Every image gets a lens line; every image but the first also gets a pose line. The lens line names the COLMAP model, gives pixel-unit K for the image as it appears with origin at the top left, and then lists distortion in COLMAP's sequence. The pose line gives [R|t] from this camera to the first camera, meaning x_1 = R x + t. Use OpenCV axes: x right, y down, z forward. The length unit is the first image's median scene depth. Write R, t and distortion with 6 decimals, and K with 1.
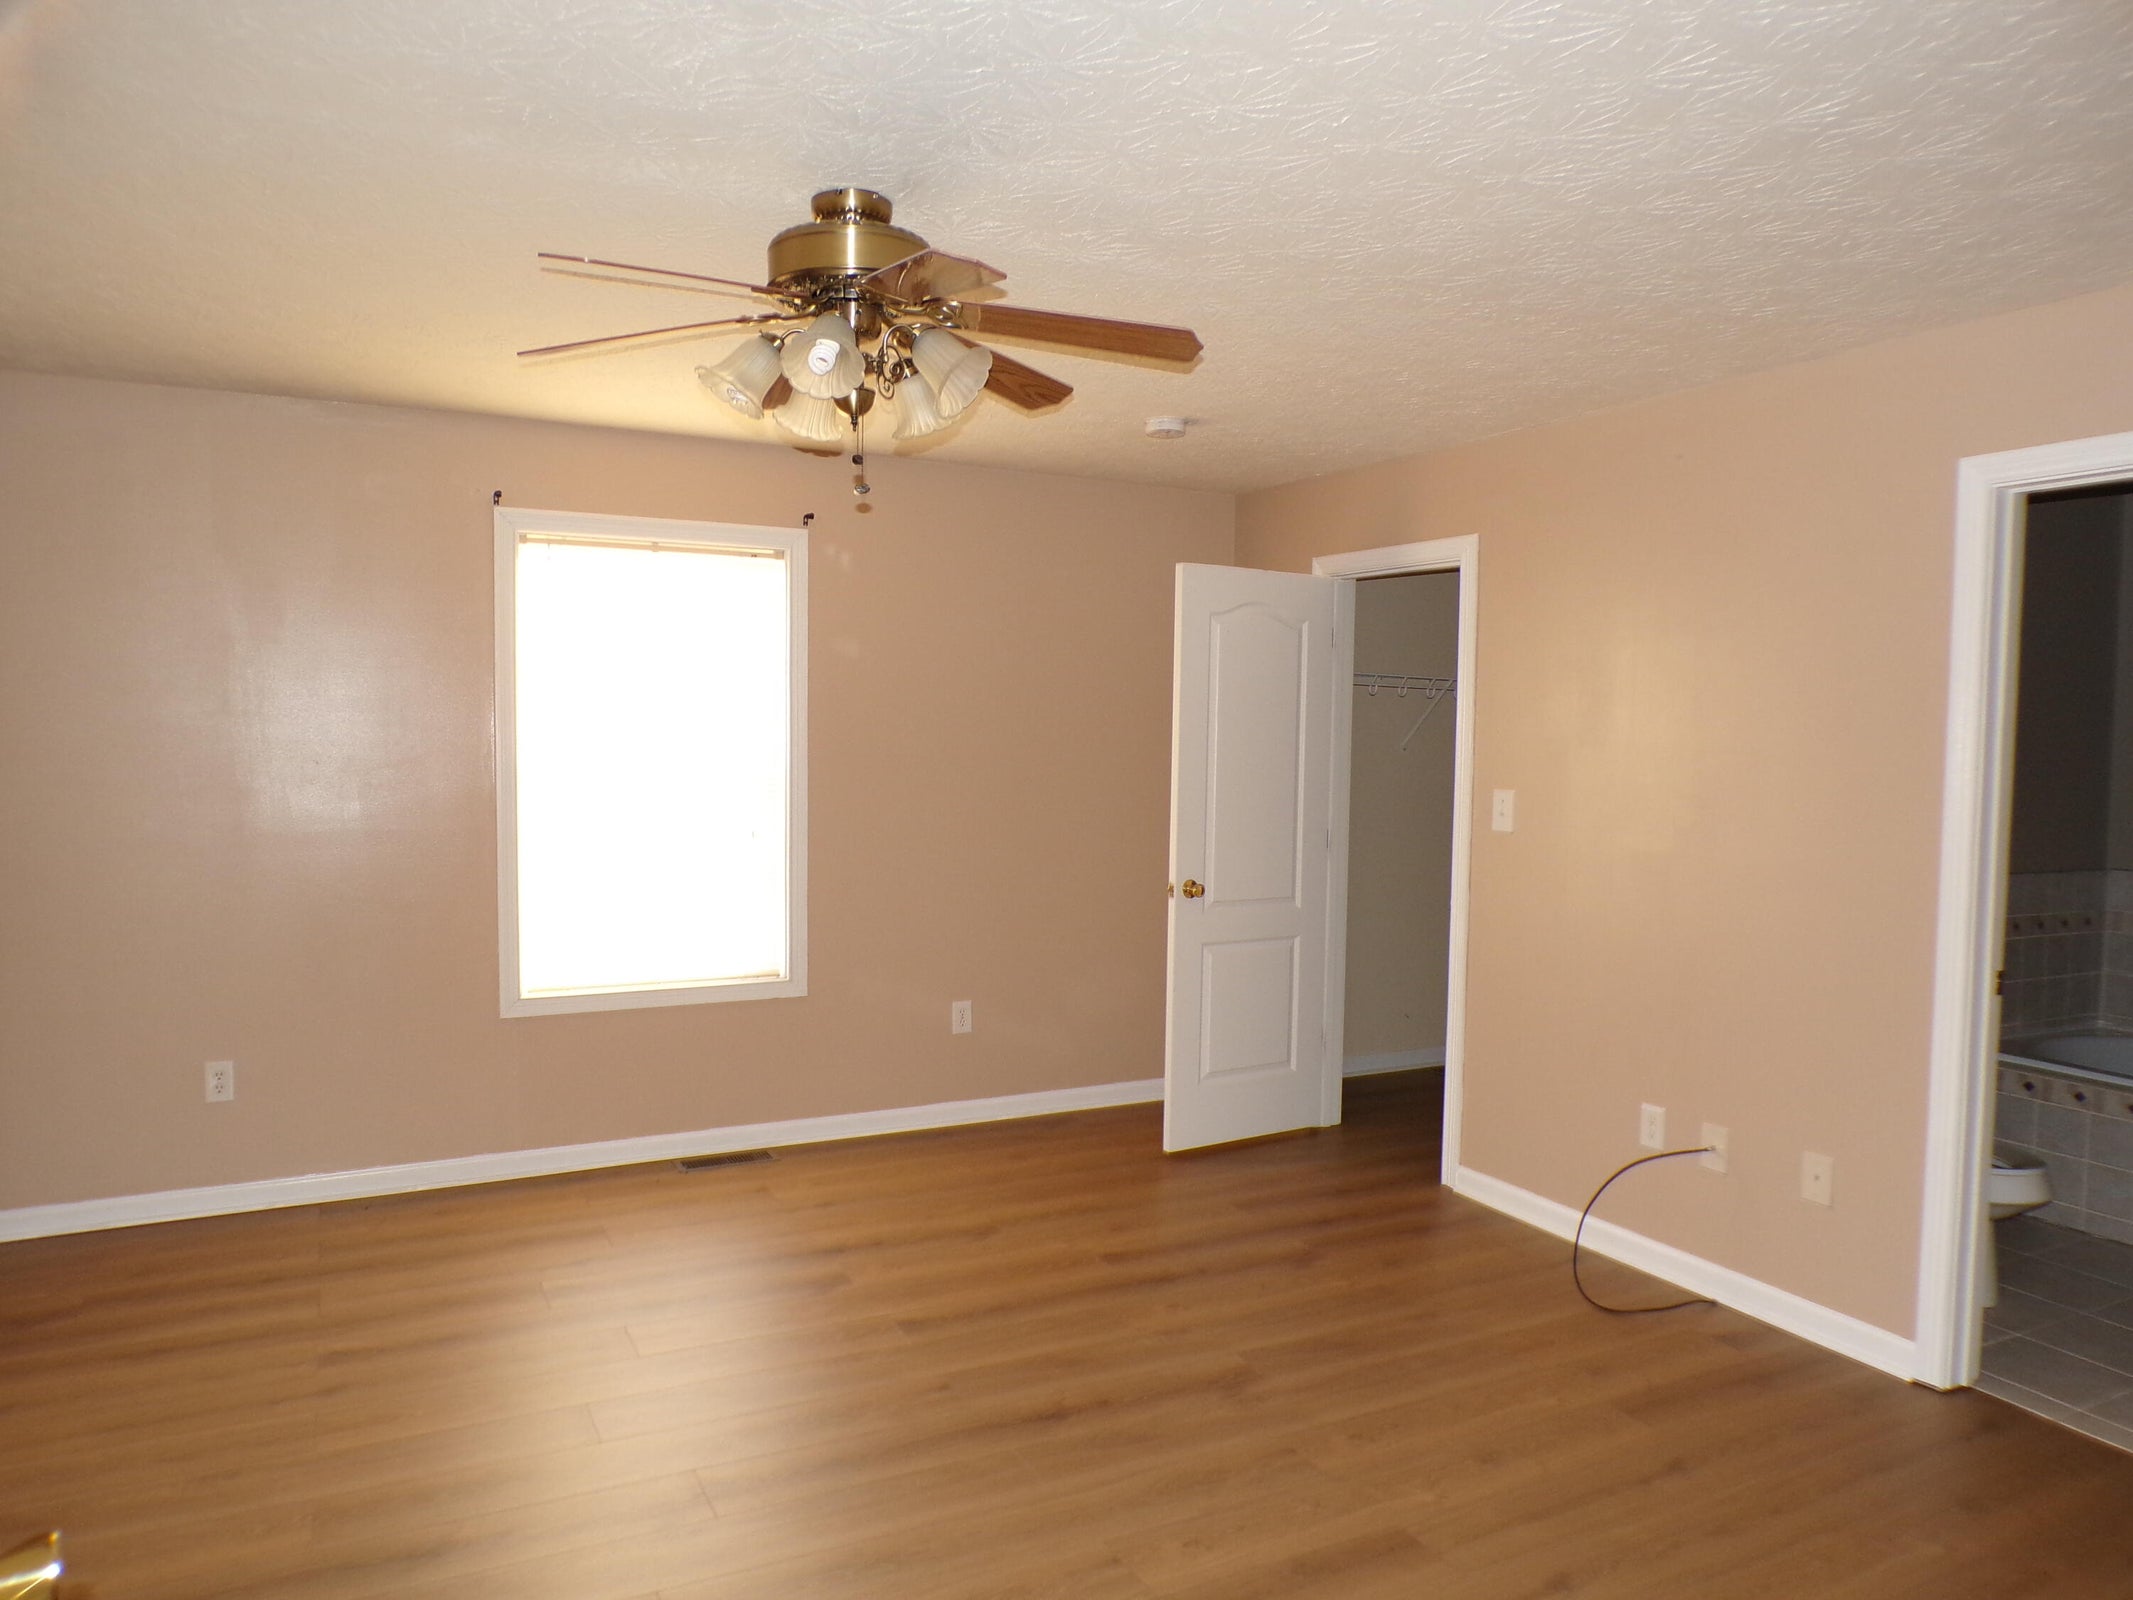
lens RADIAL K [[1449.8, 0, 1083.5], [0, 1449.8, 802.6], [0, 0, 1]] dist [-0.030644, 0.010983]
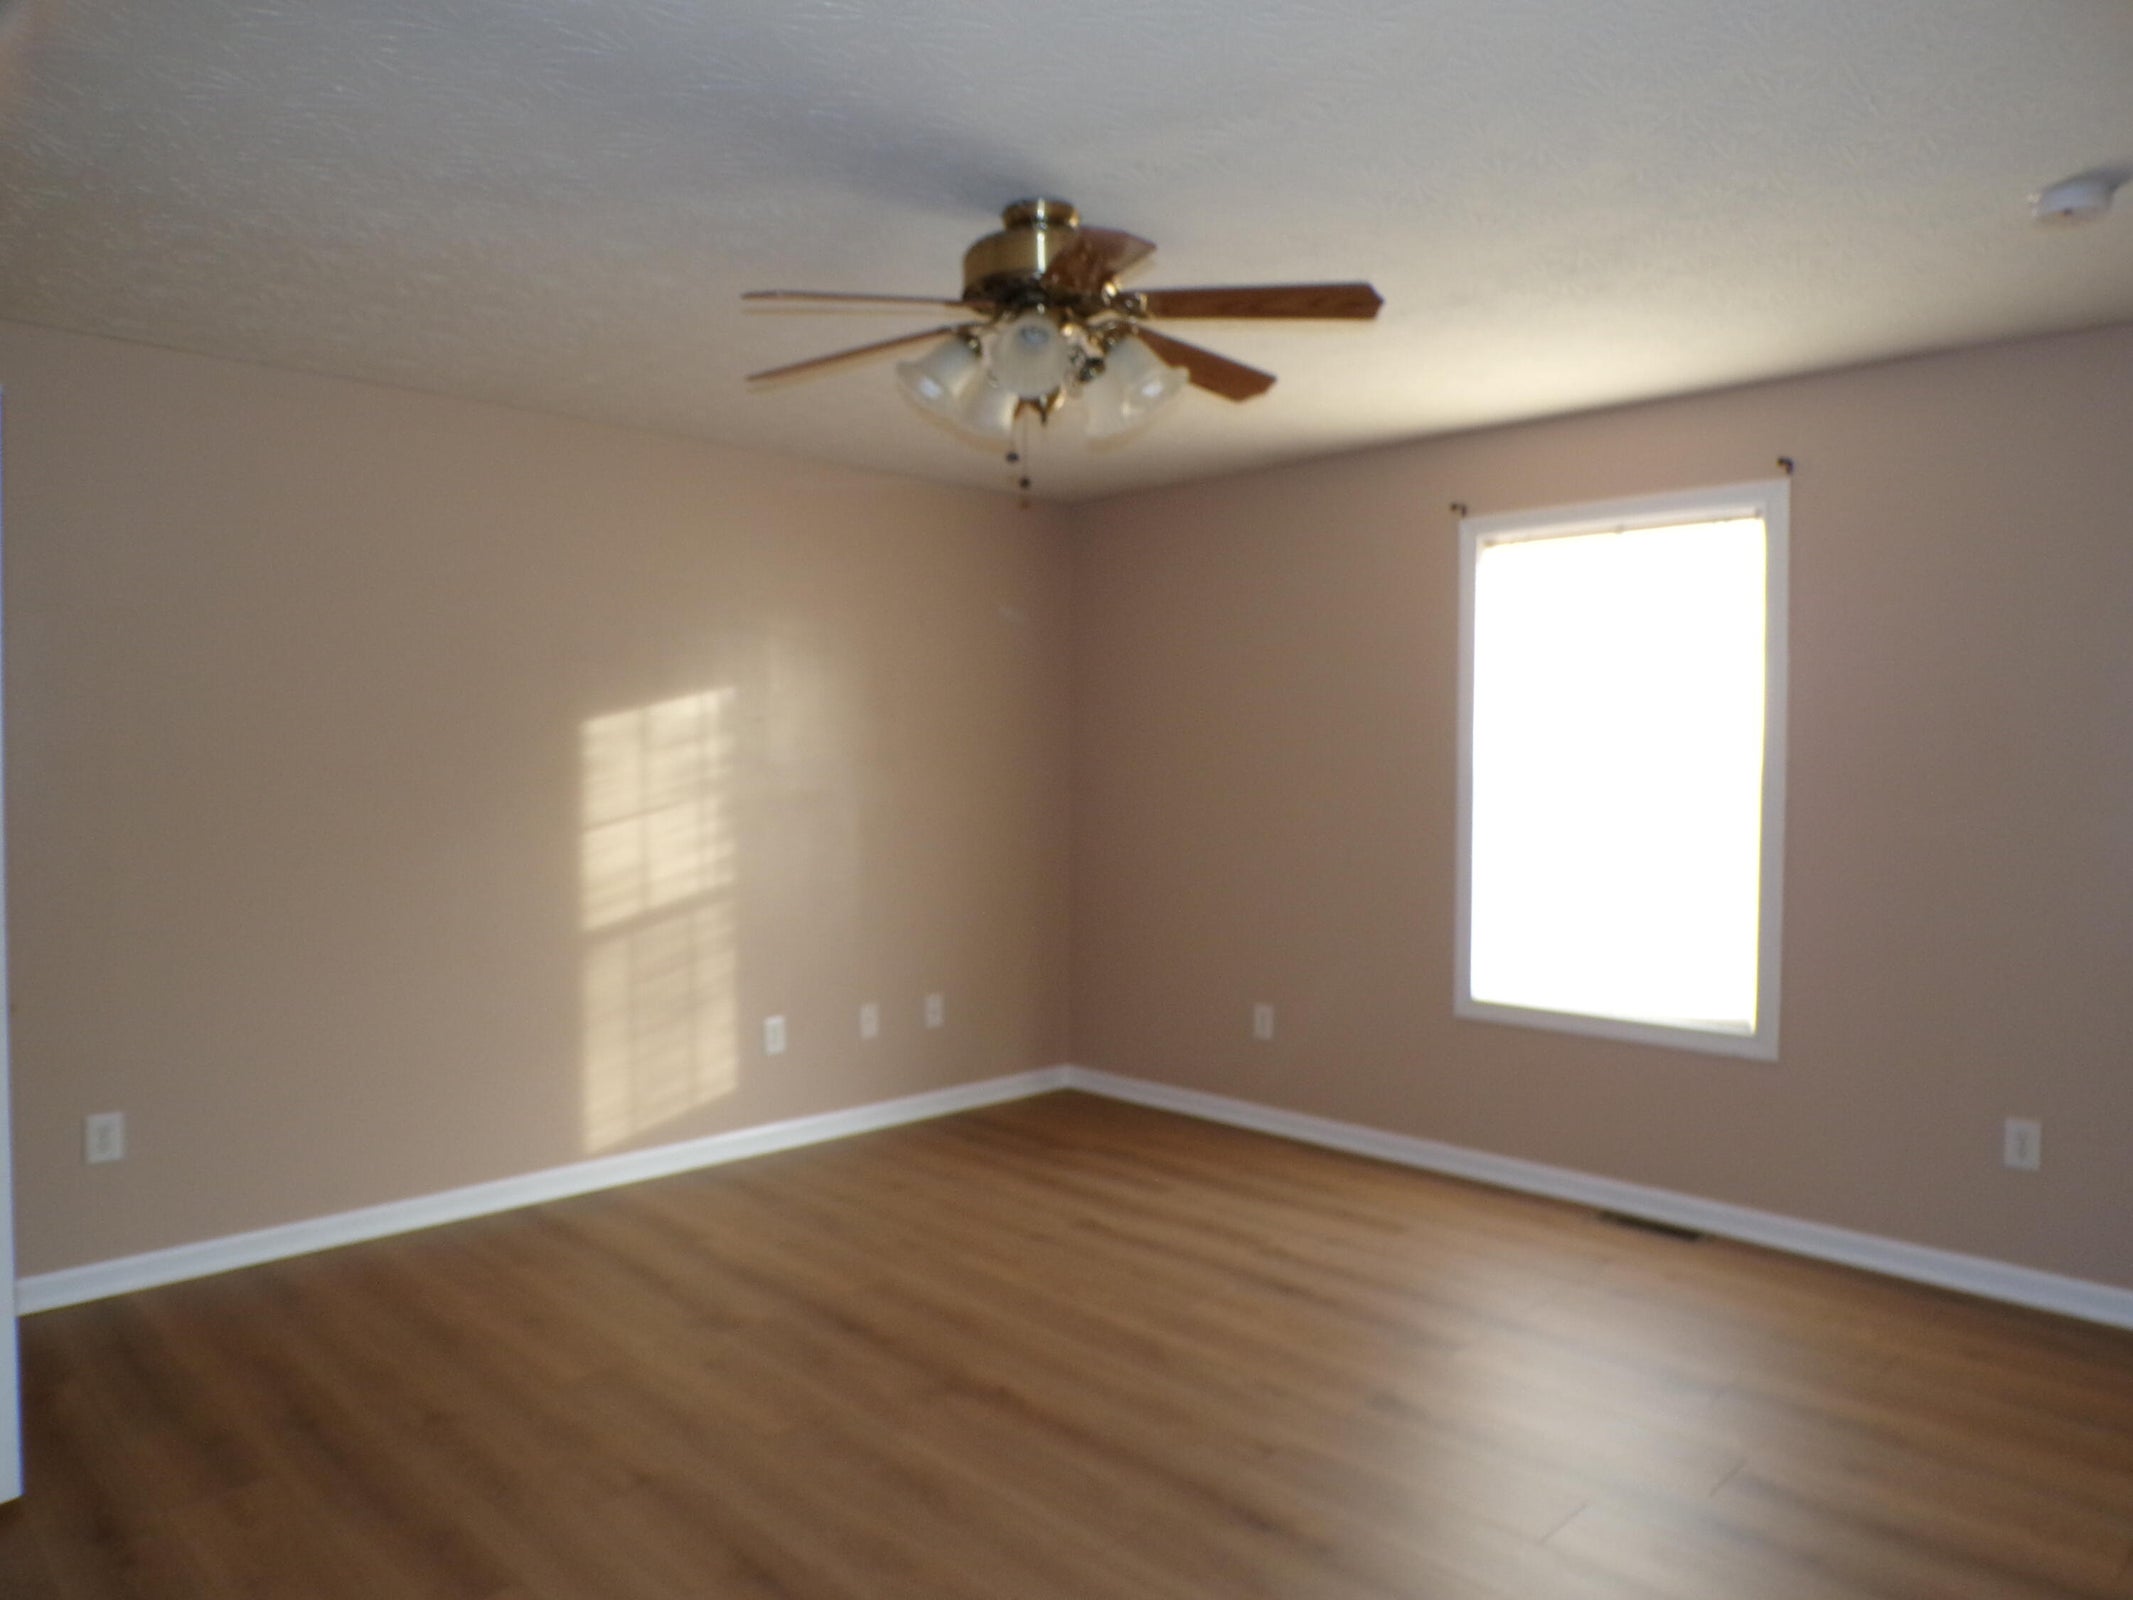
lens RADIAL K [[1449.8, 0, 1083.0], [0, 1449.8, 797.9], [0, 0, 1]] dist [-0.030644, 0.010983]
pose [[0.313769, 0.017882, -0.949331, 0.469885], [-0.055042, 0.998484, 0.000616, 0.010586], [0.947903, 0.052060, 0.314277, 0.409230]]
